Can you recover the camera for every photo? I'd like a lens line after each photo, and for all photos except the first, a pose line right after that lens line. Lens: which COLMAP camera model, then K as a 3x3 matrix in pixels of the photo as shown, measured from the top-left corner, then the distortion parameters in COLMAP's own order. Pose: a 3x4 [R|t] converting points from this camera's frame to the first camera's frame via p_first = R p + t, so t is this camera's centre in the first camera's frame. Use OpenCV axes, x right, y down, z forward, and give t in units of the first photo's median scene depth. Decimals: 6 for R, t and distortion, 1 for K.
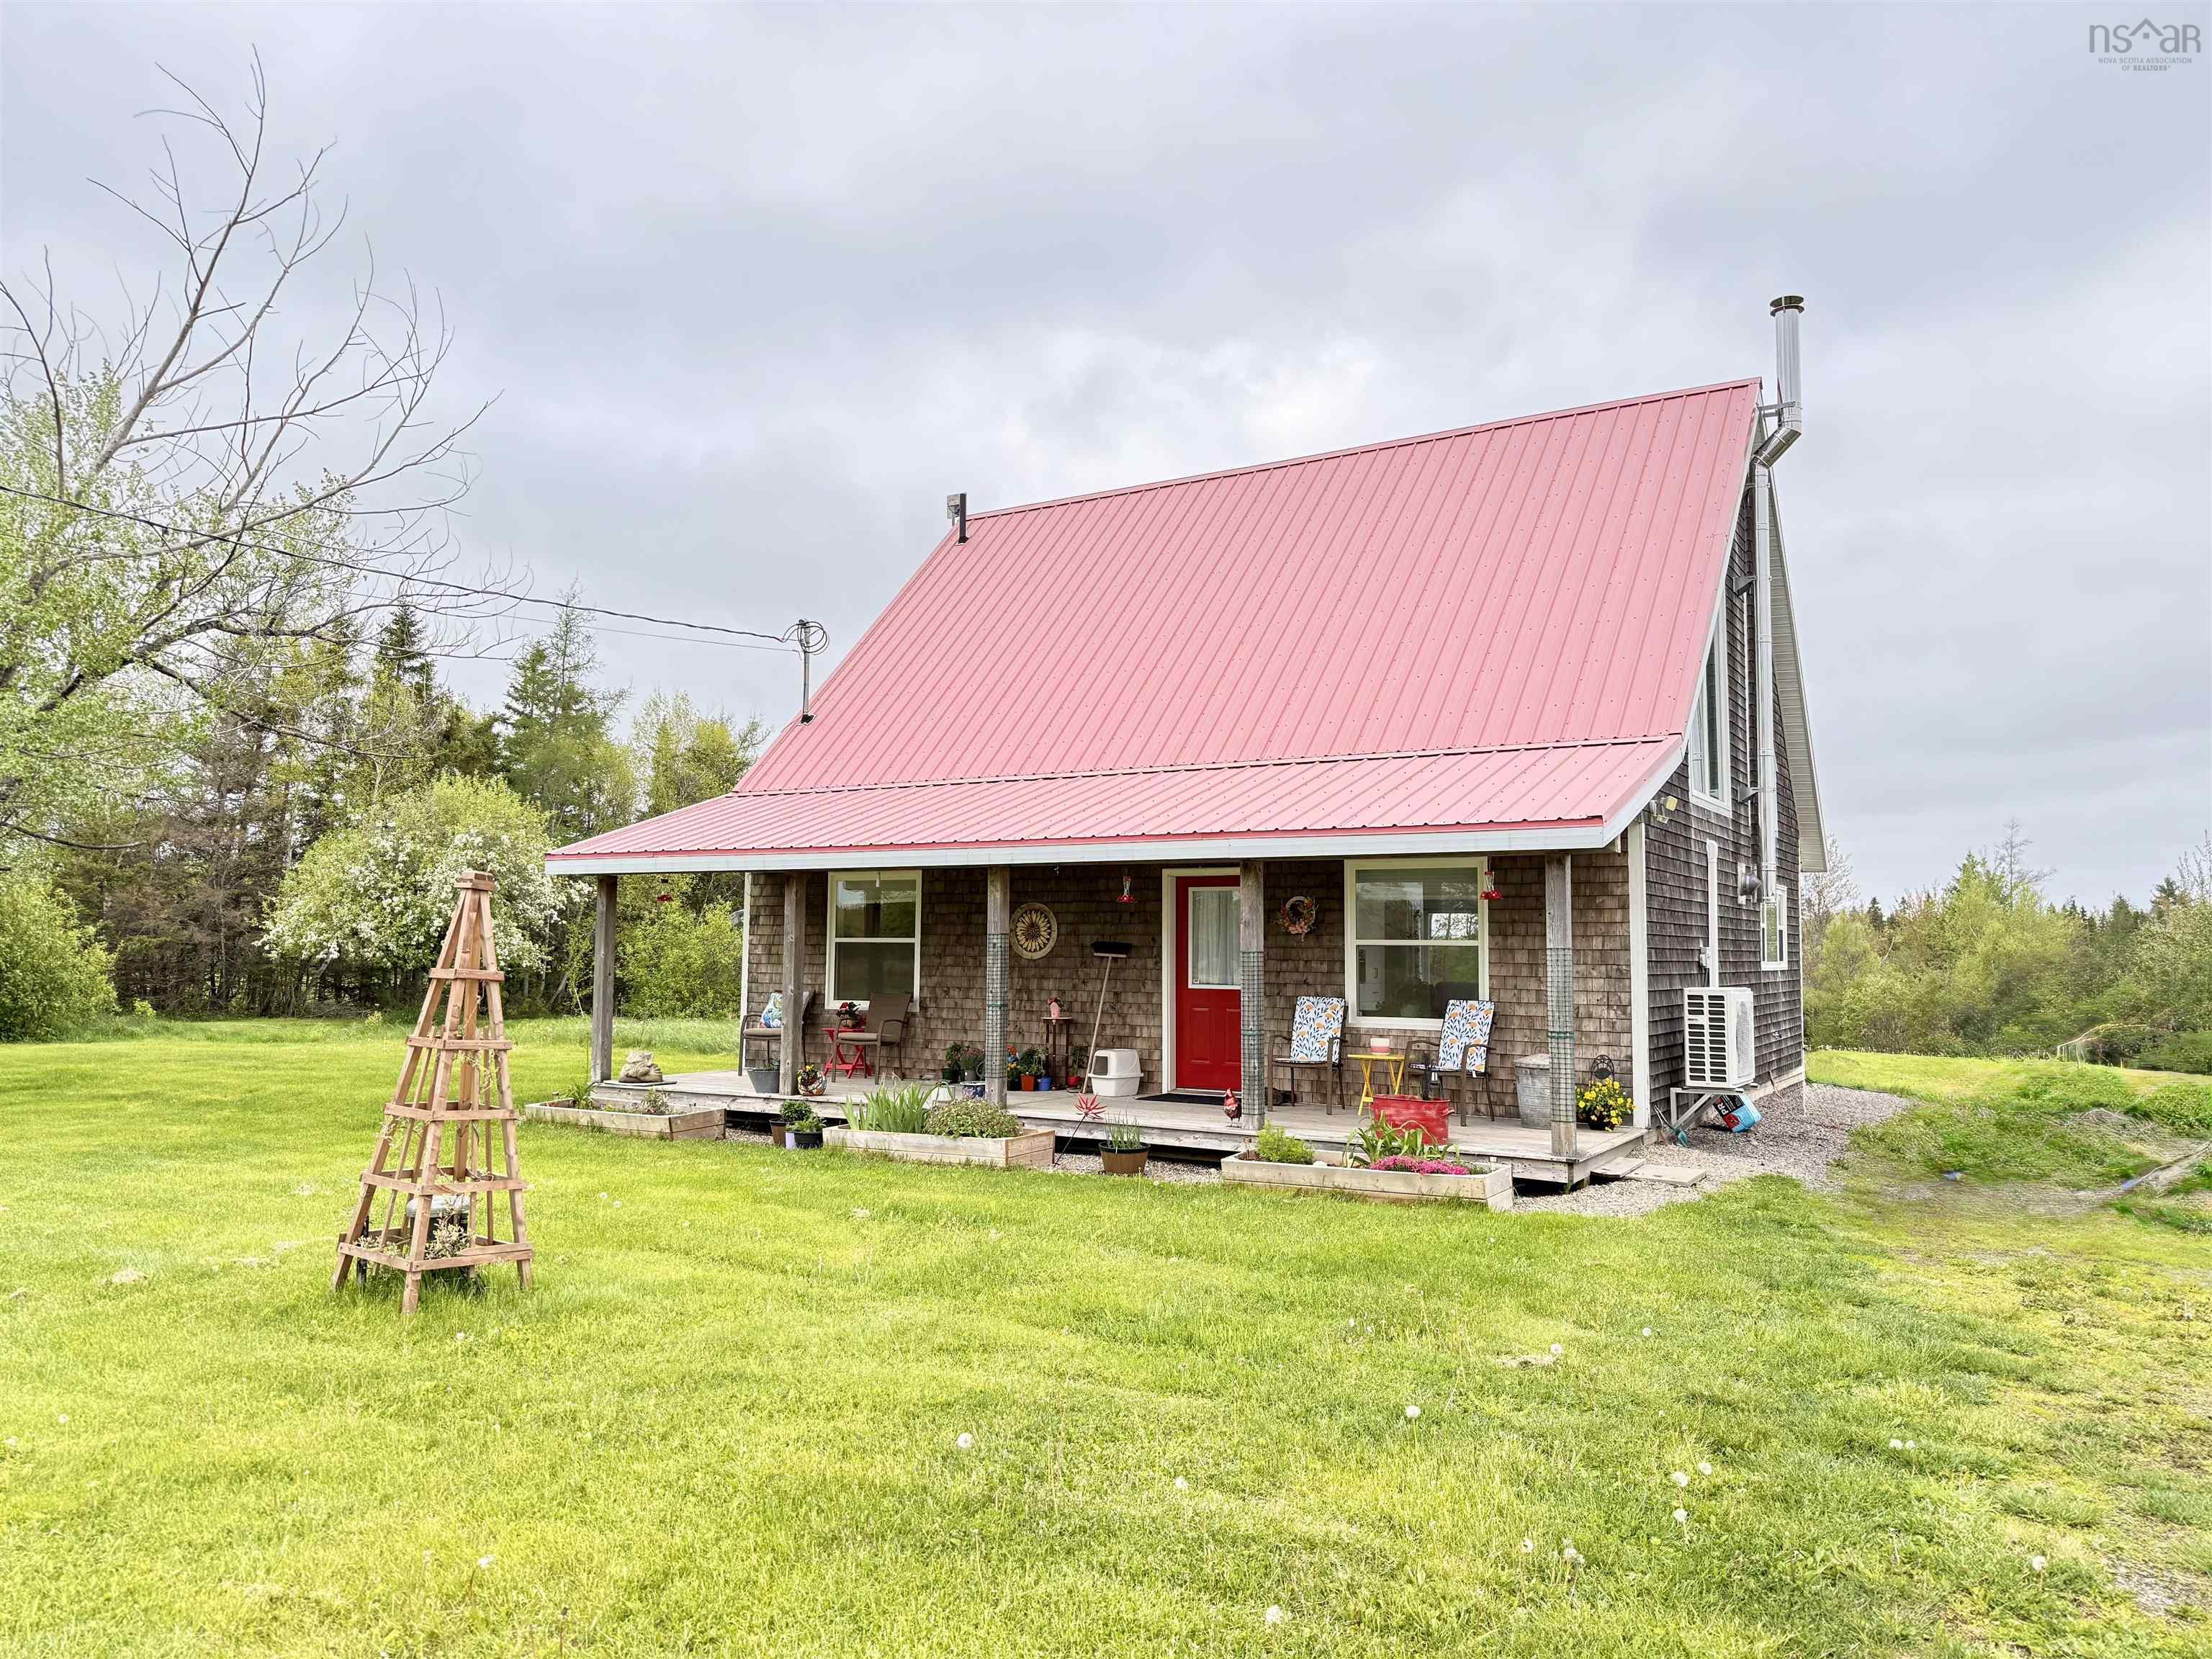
lens RADIAL K [[1550.4, 0, 1106.0], [0, 1550.4, 829.5], [0, 0, 1]] dist [0.117077, -0.113660]
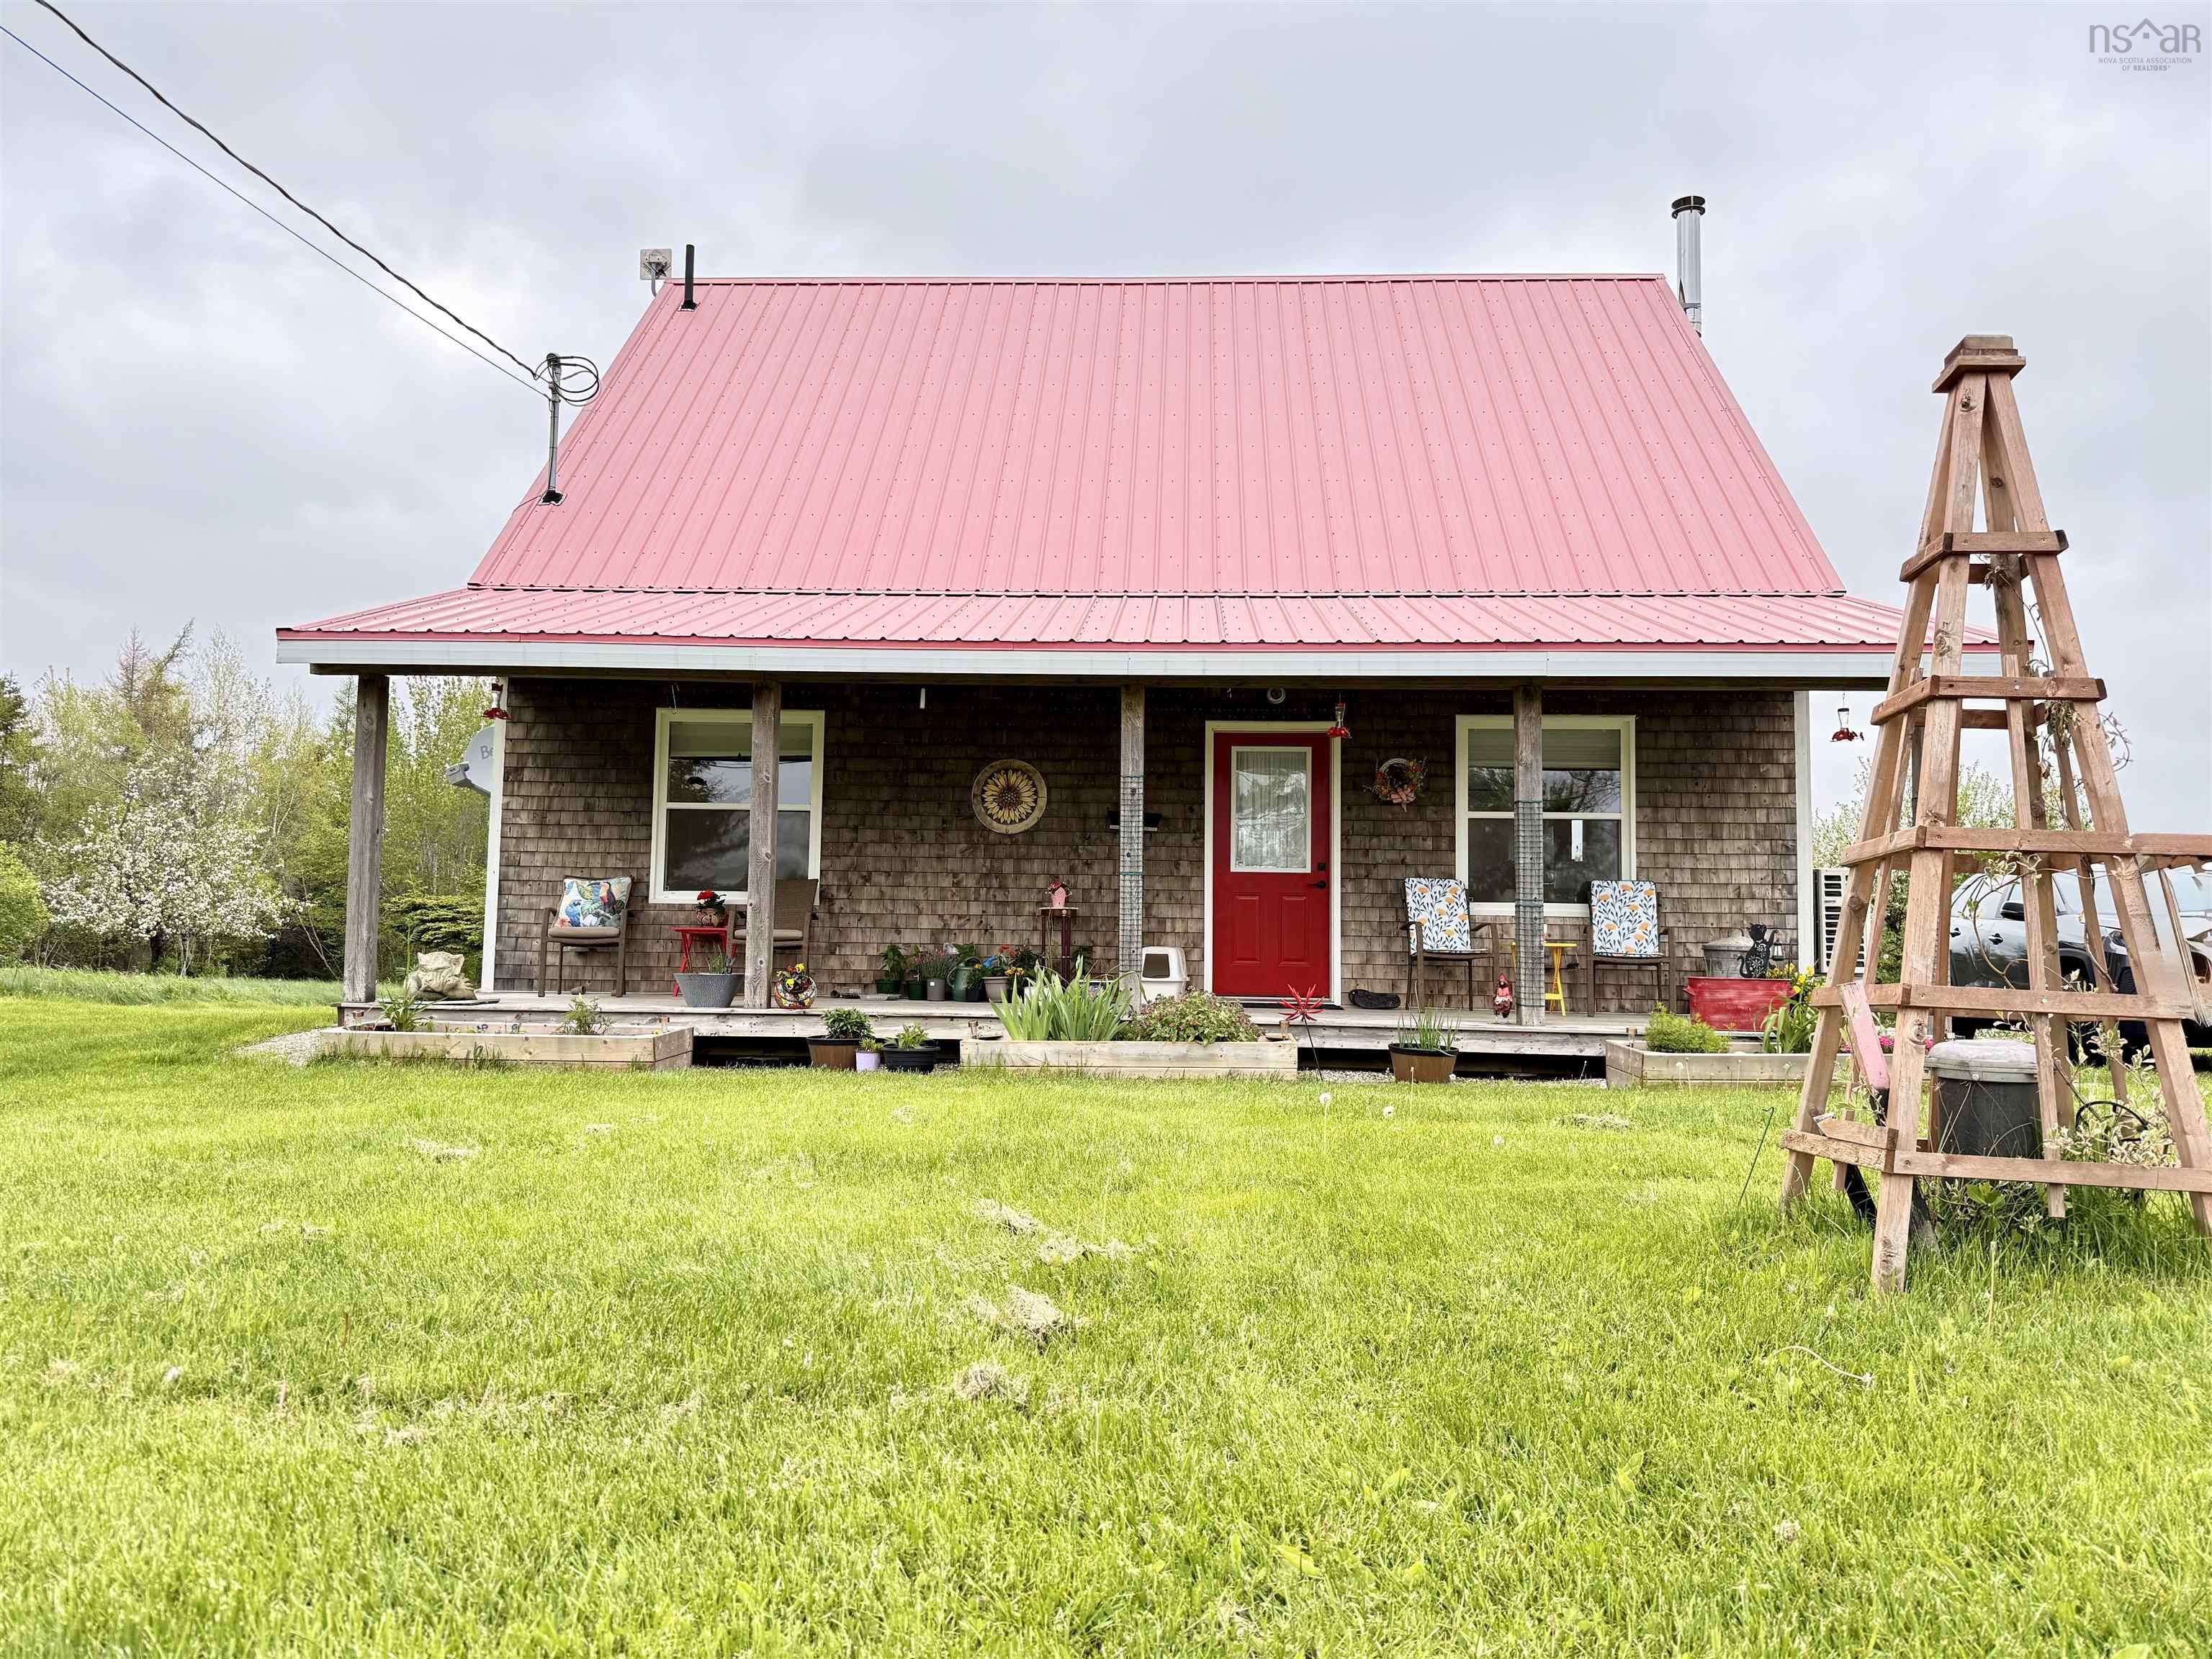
lens RADIAL K [[1550.4, 0, 1106.0], [0, 1550.4, 829.5], [0, 0, 1]] dist [0.117077, -0.113660]
pose [[0.878346, 0.040181, 0.476334, -0.384150], [-0.045268, 0.998975, -0.000797, 0.084089], [-0.475878, -0.020863, 0.879264, 0.329148]]
